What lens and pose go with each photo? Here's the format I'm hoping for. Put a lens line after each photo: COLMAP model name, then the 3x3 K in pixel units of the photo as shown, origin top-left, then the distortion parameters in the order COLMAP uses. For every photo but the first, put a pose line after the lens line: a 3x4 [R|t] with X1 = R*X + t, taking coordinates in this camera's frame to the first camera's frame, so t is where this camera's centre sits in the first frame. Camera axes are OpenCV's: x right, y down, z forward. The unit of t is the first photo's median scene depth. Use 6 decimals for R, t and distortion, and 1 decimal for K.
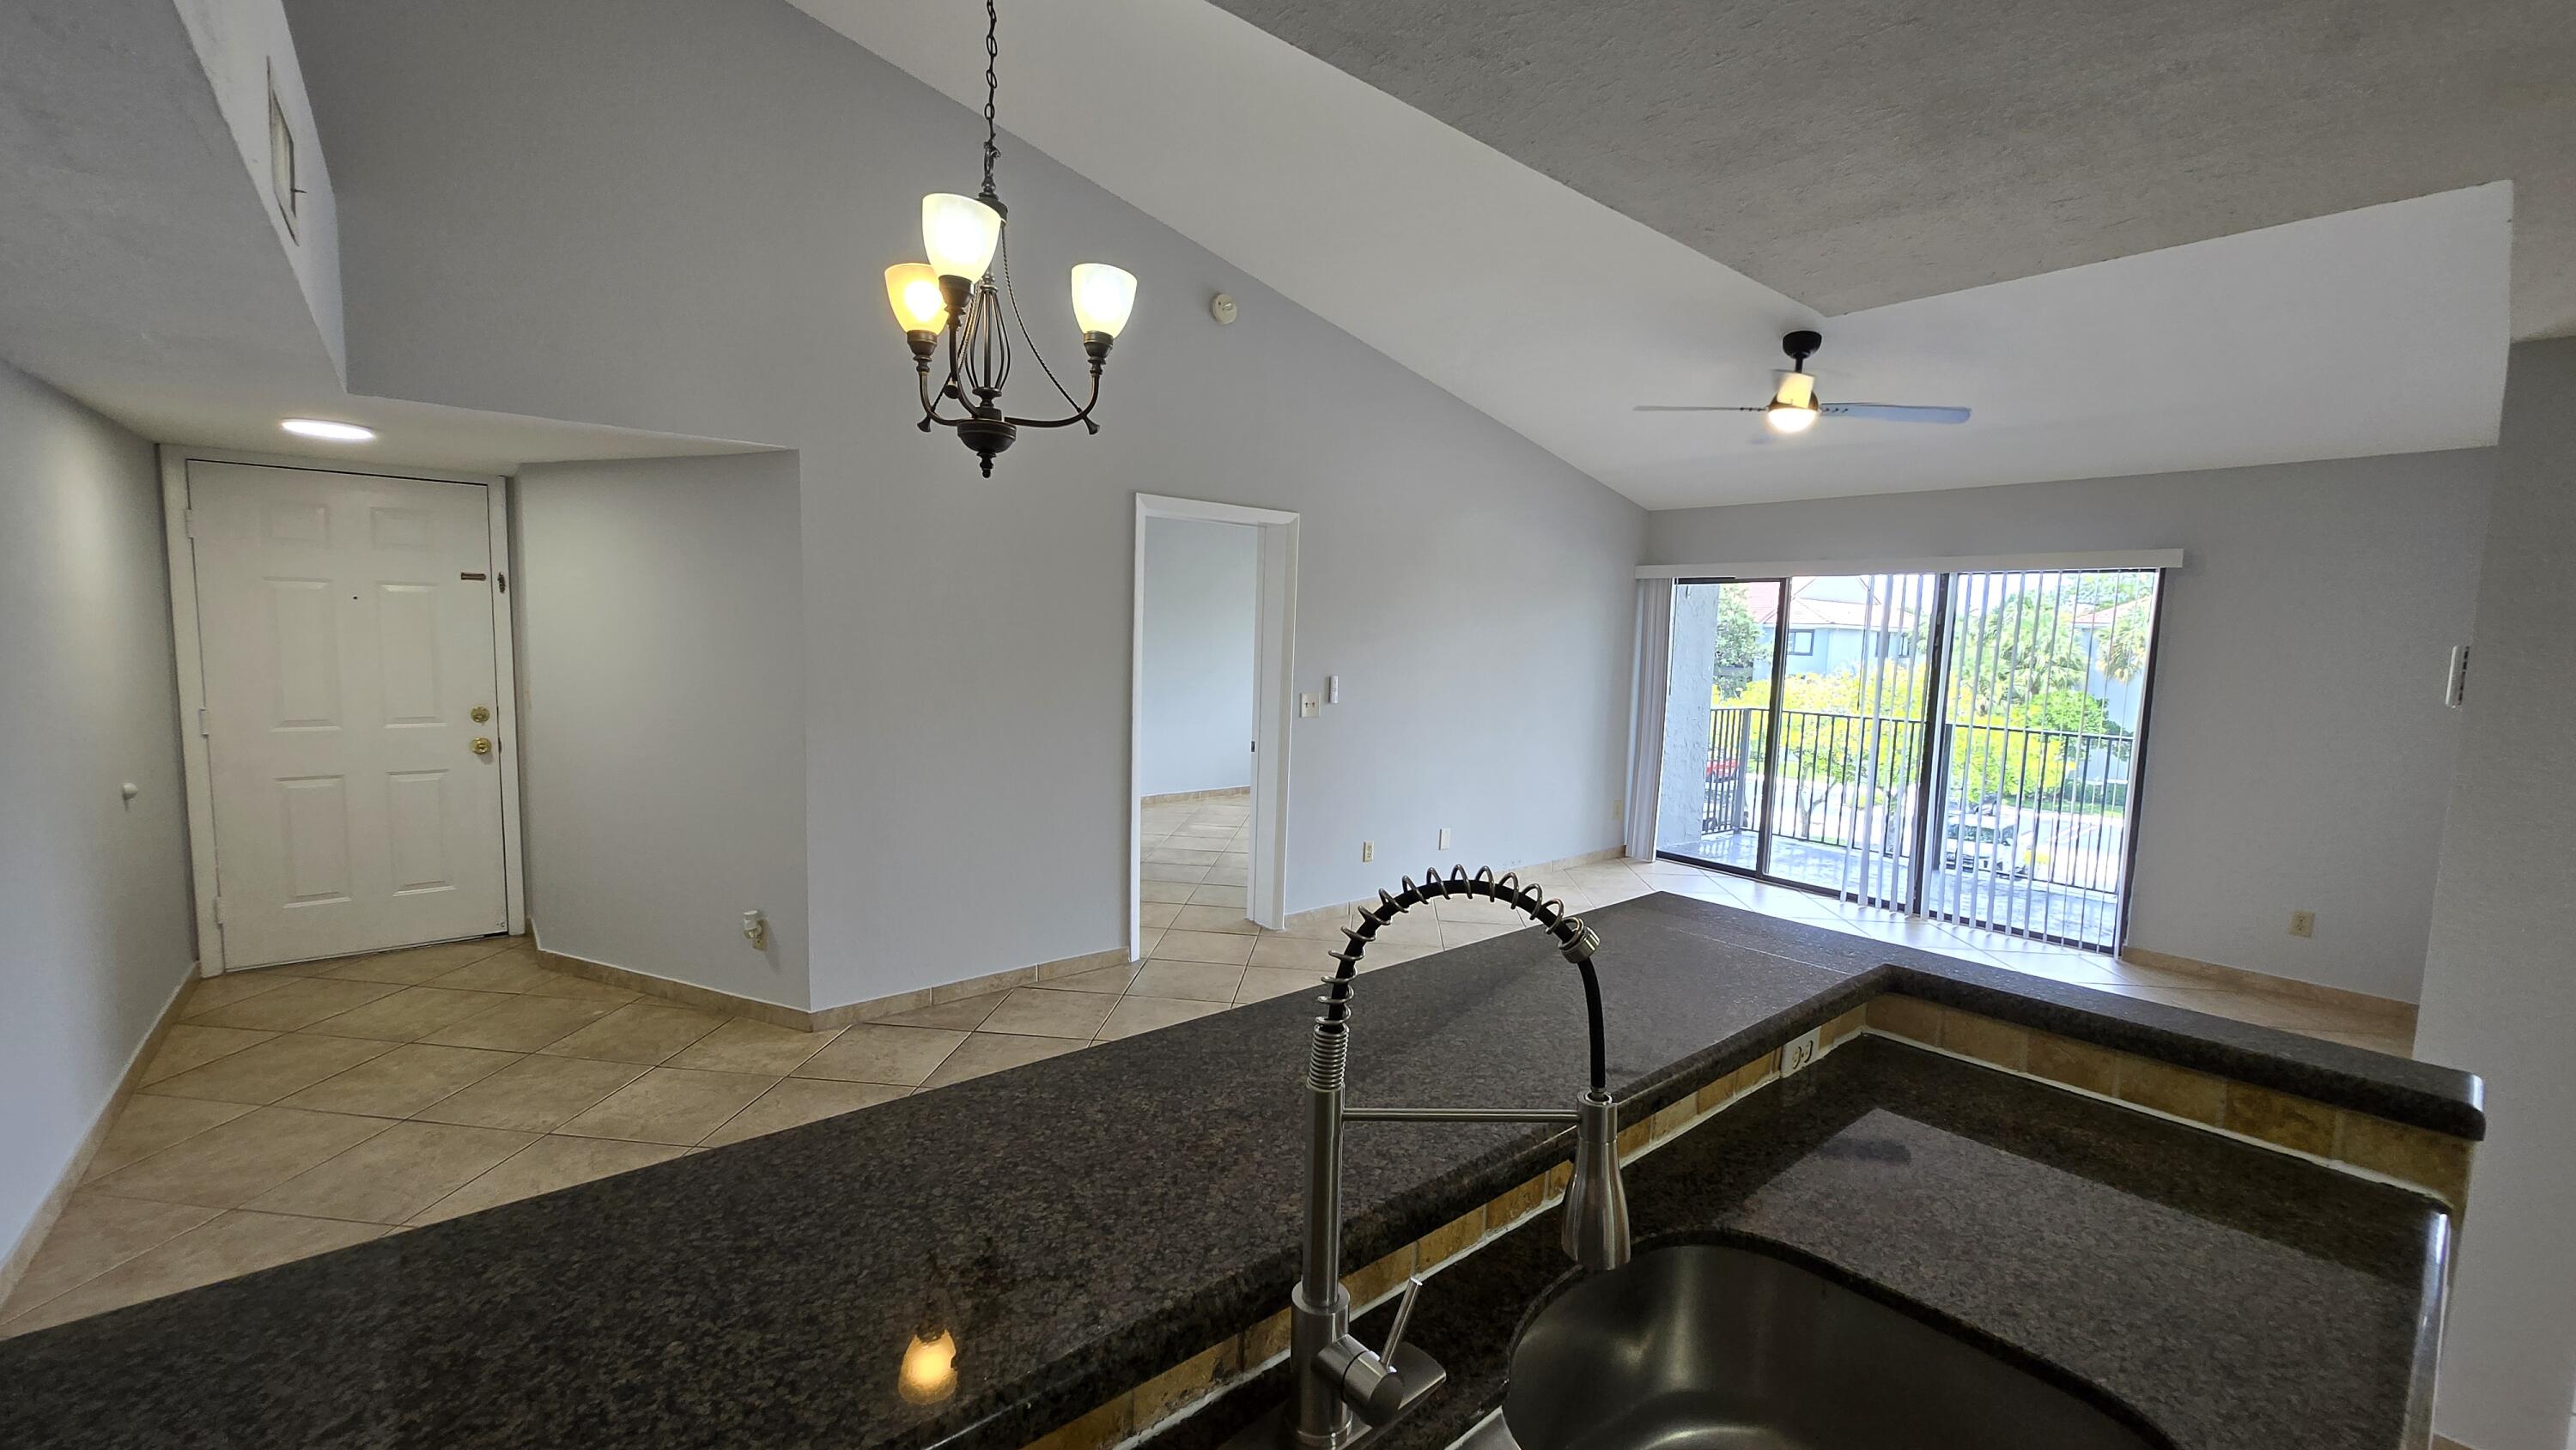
lens RADIAL K [[1013.3, 0, 1268.7], [0, 1013.3, 728.9], [0, 0, 1]] dist [-0.000875, -0.001493]
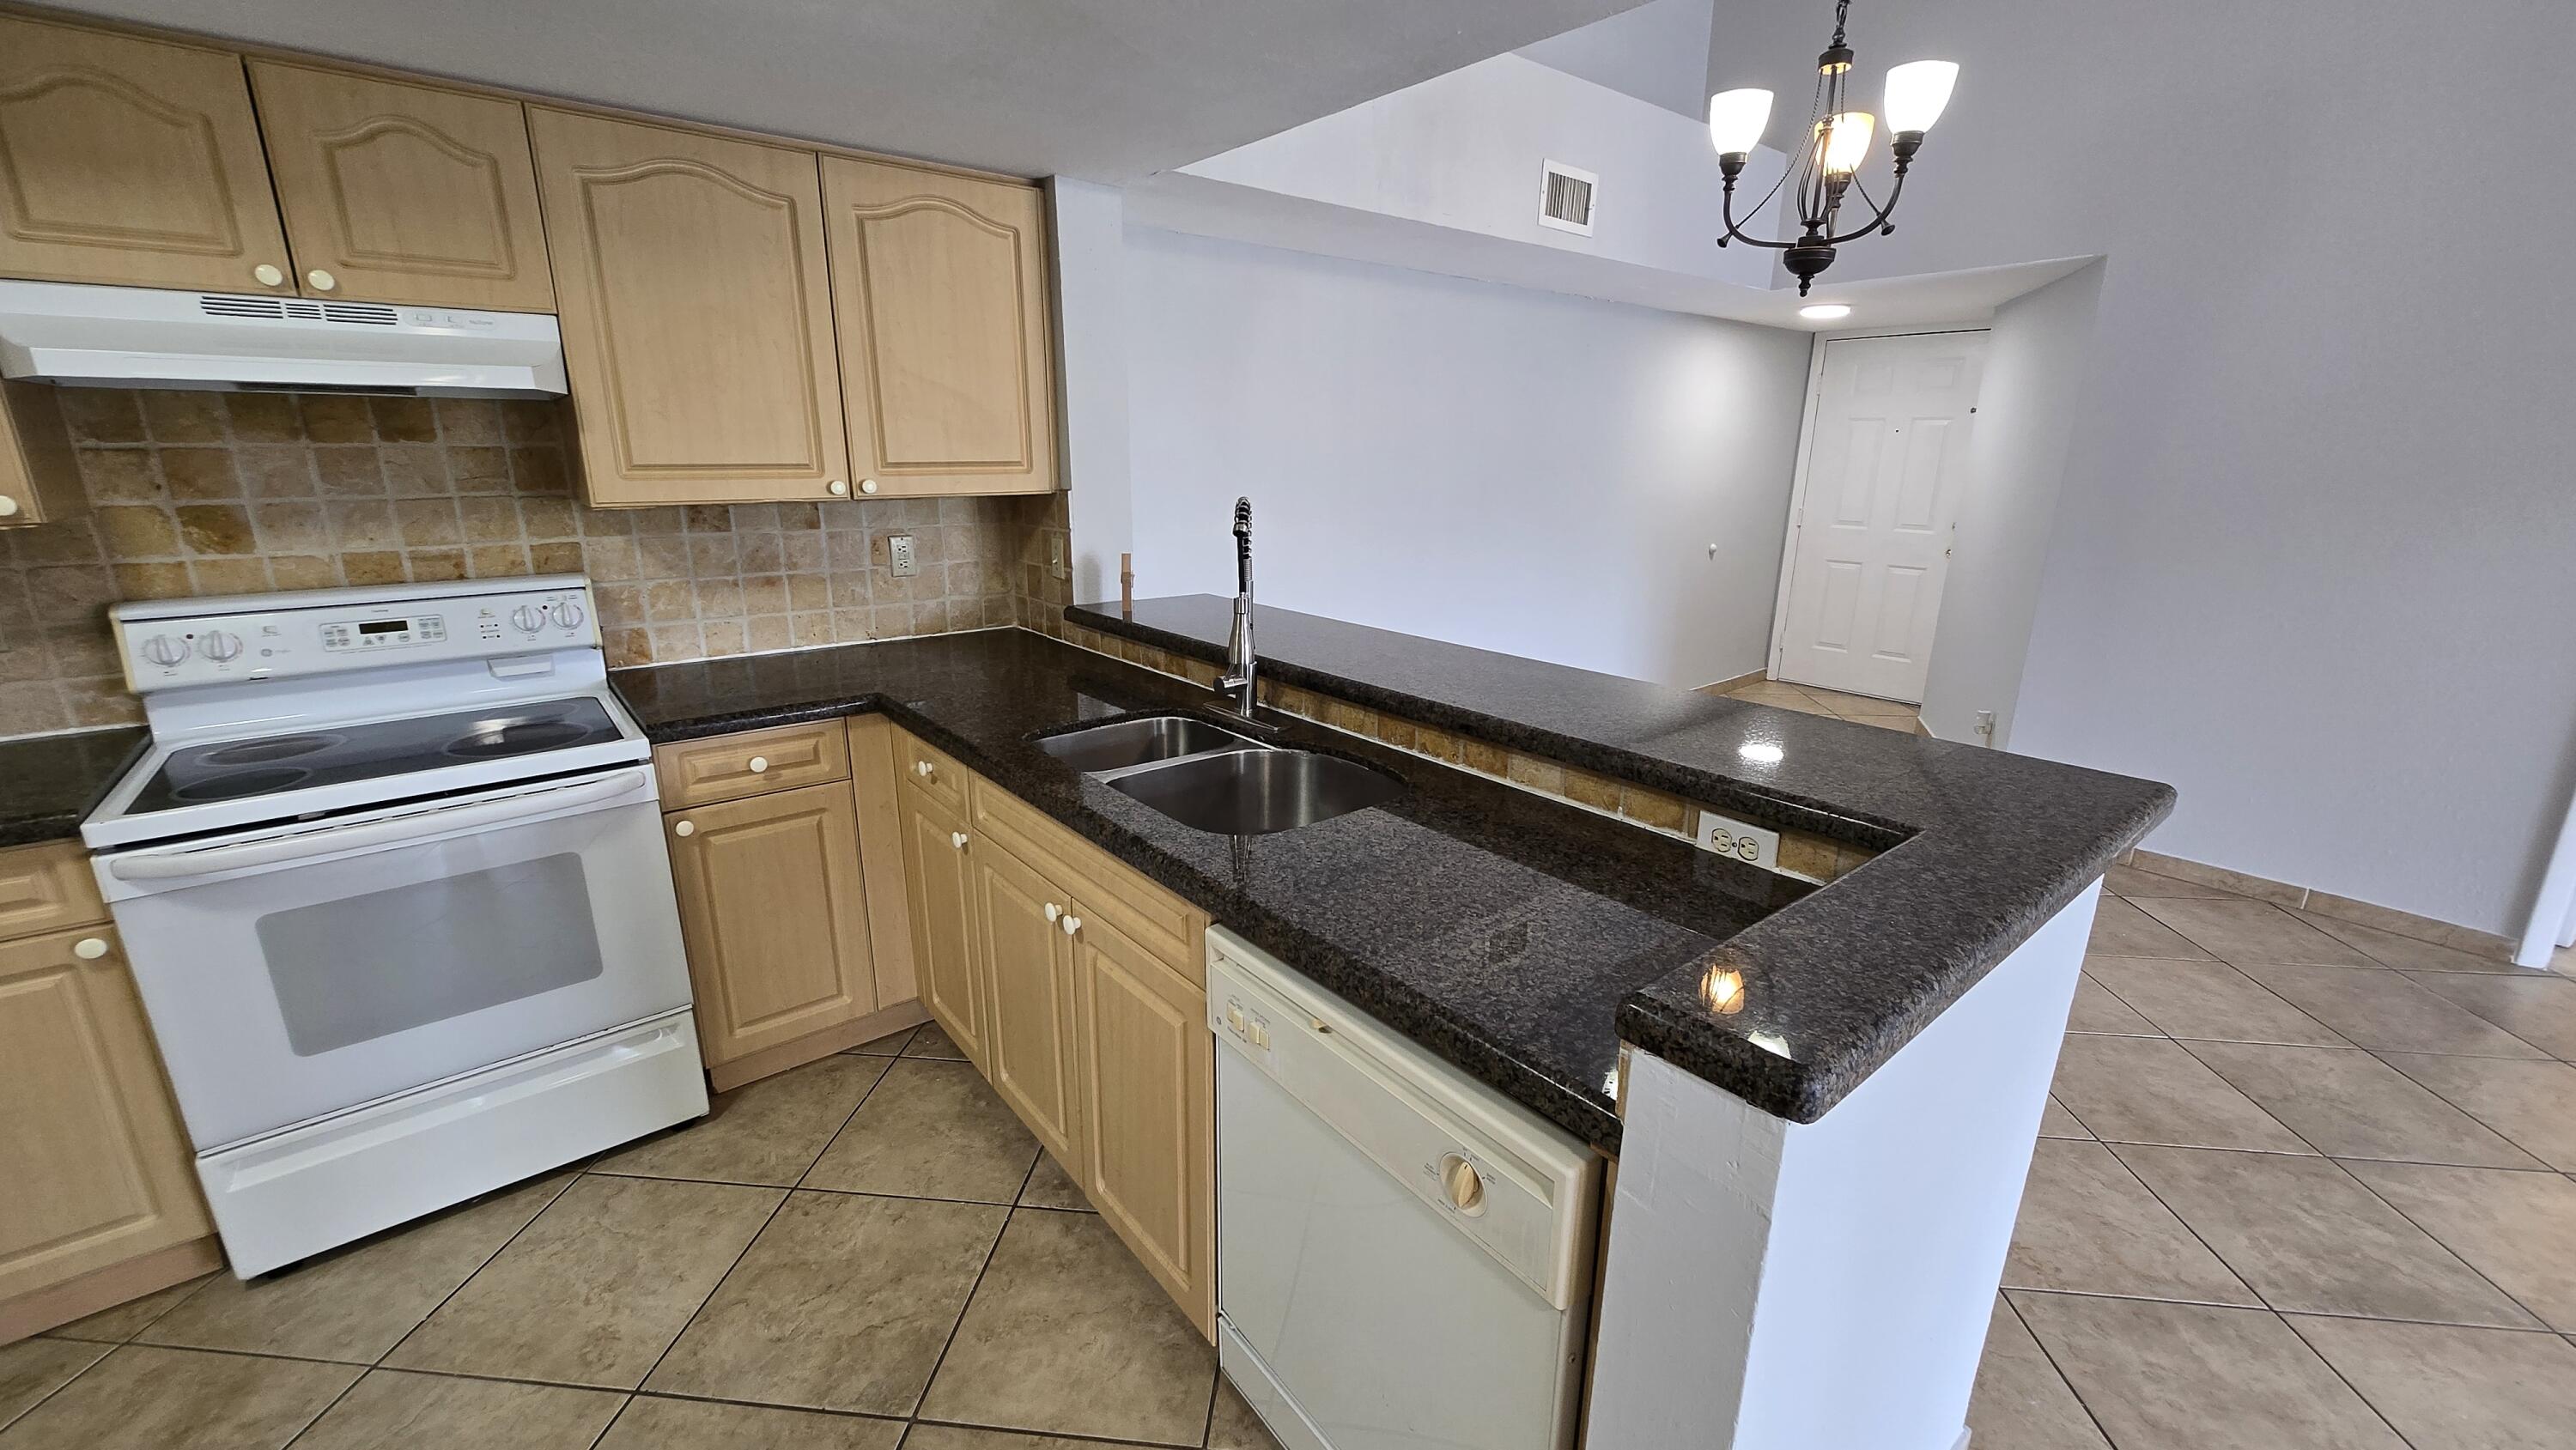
lens RADIAL K [[1013.3, 0, 1282.0], [0, 1013.3, 723.7], [0, 0, 1]] dist [-0.000875, -0.001493]
pose [[0.000284, 0.239225, -0.970964, 0.548189], [-0.106932, 0.965404, 0.237824, 0.013707], [0.994266, 0.103760, 0.025855, 0.210956]]
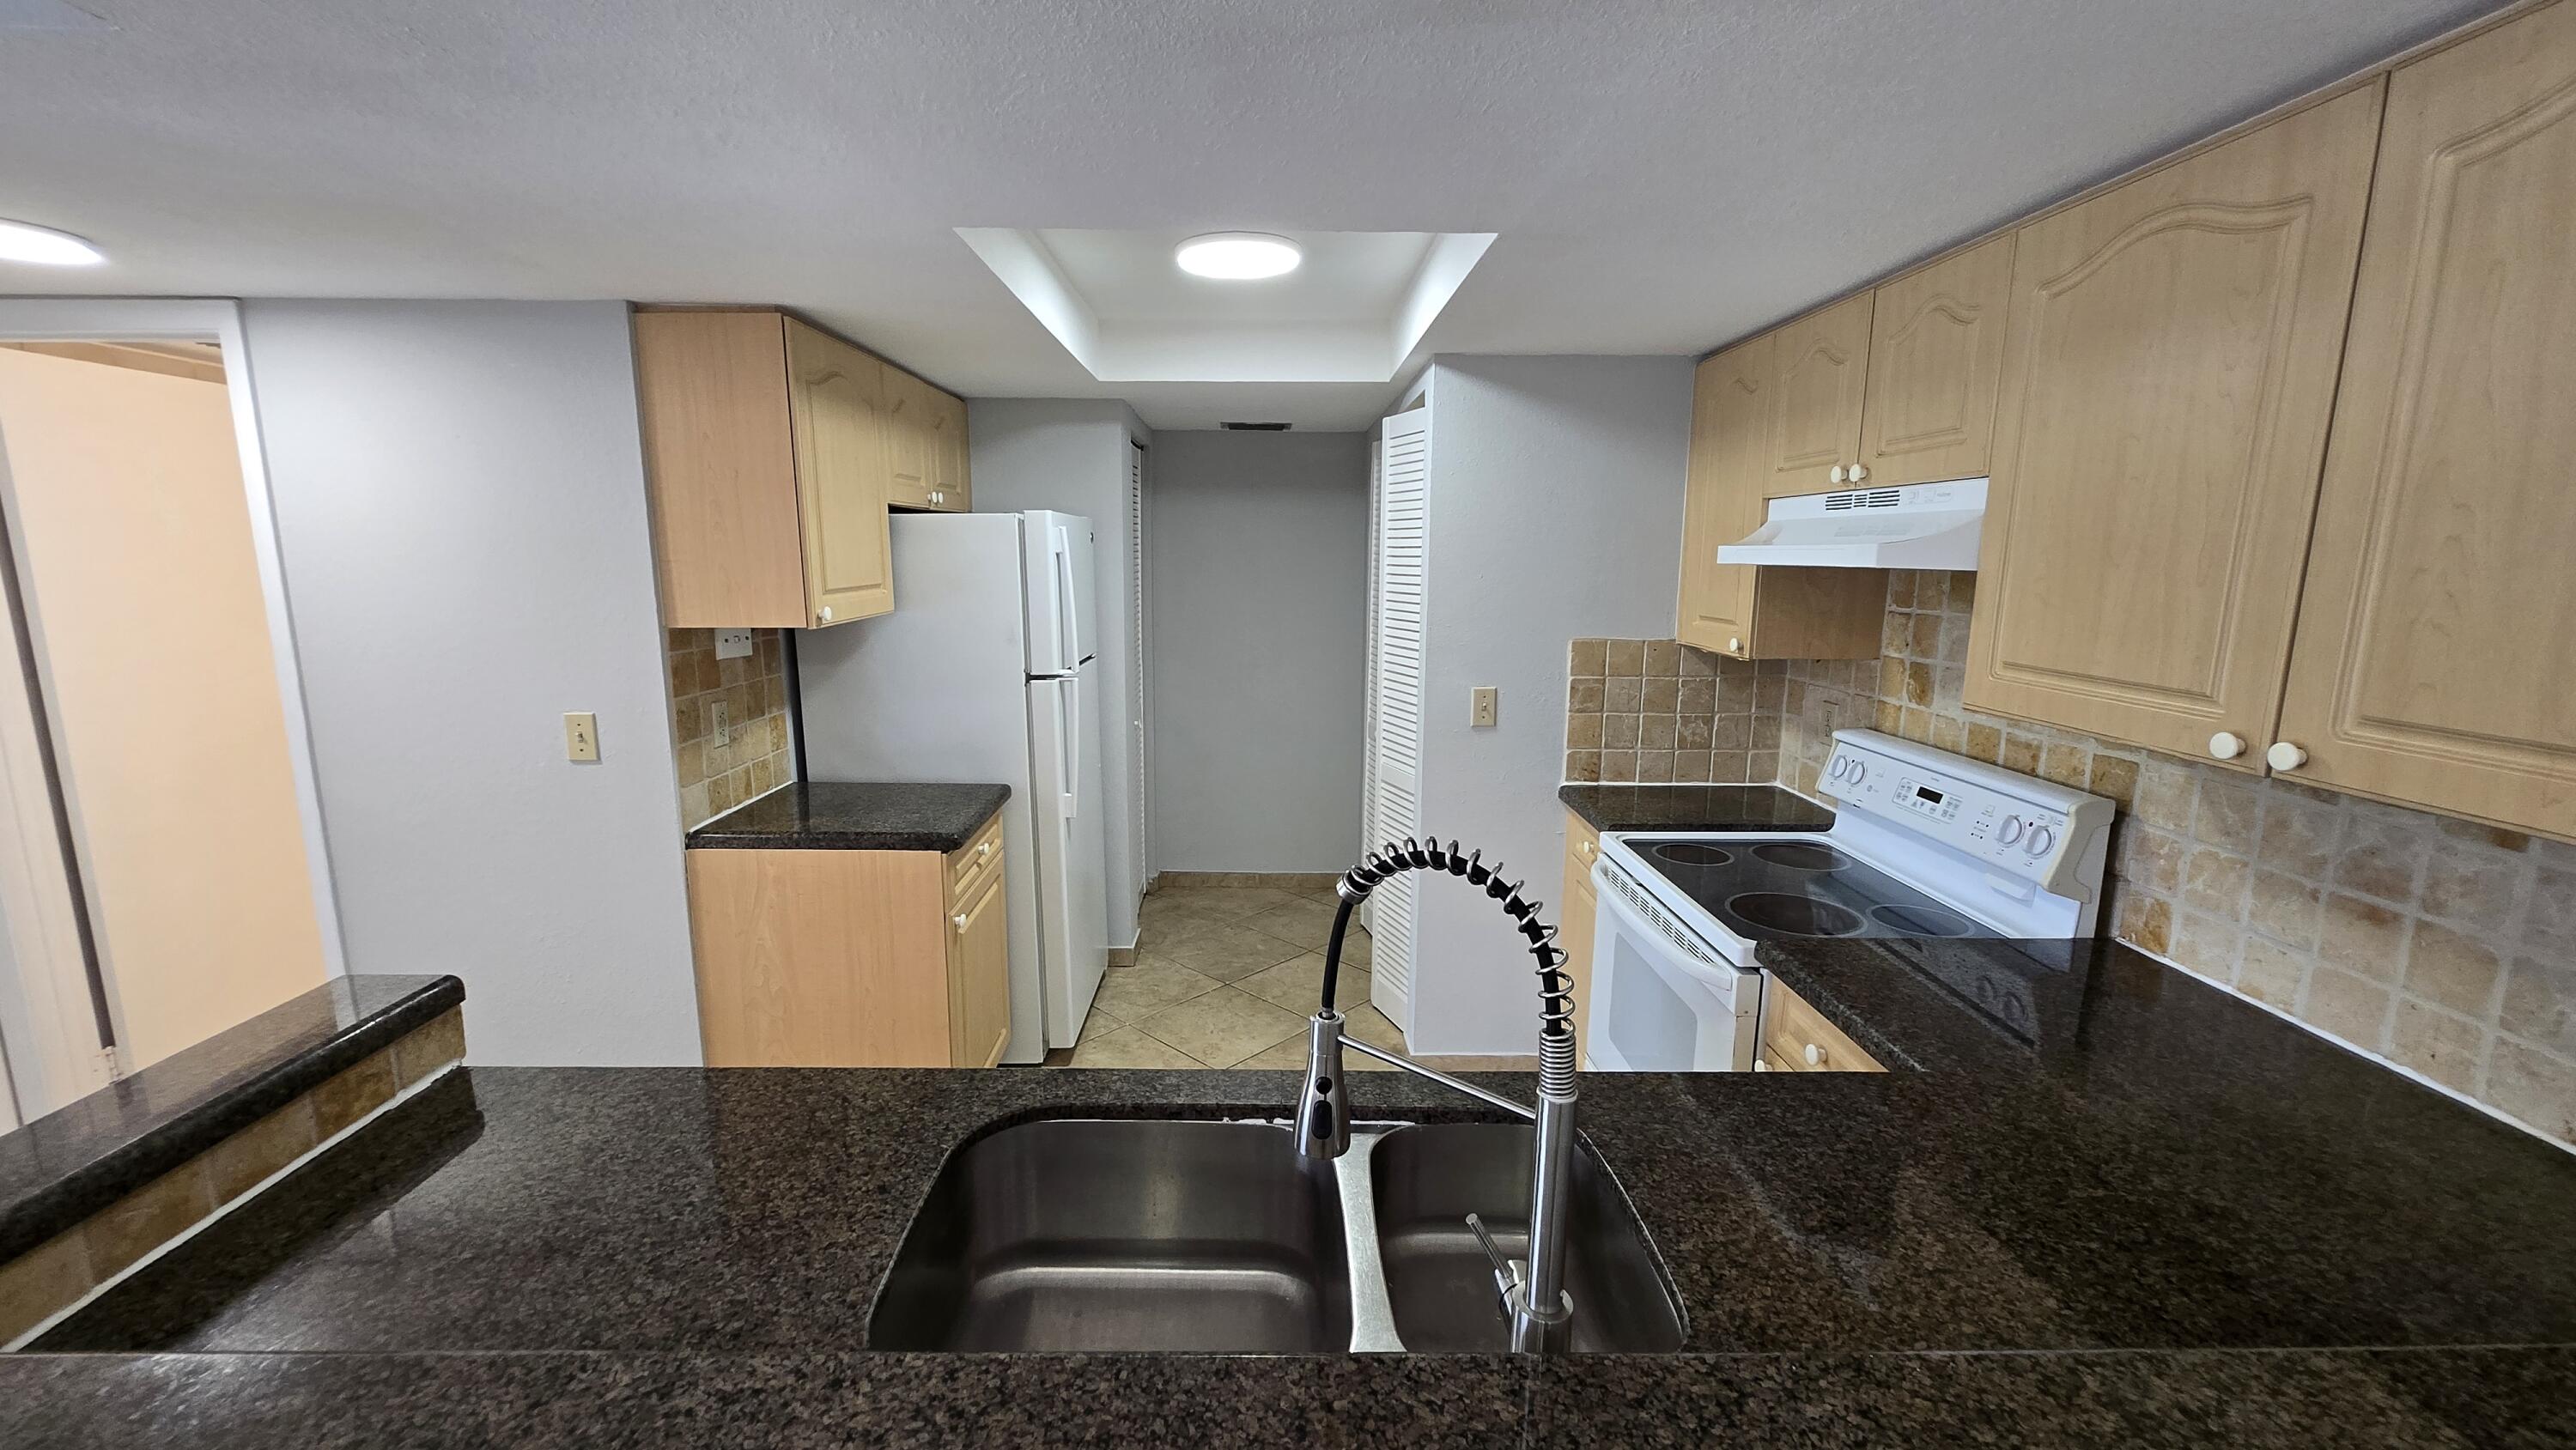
lens RADIAL K [[1013.3, 0, 1278.5], [0, 1013.3, 733.3], [0, 0, 1]] dist [-0.000875, -0.001493]
pose [[-0.782979, -0.144849, 0.604949, -0.052972], [0.033854, 0.961147, 0.273954, -0.049107], [-0.621126, 0.234980, -0.747654, 0.357514]]
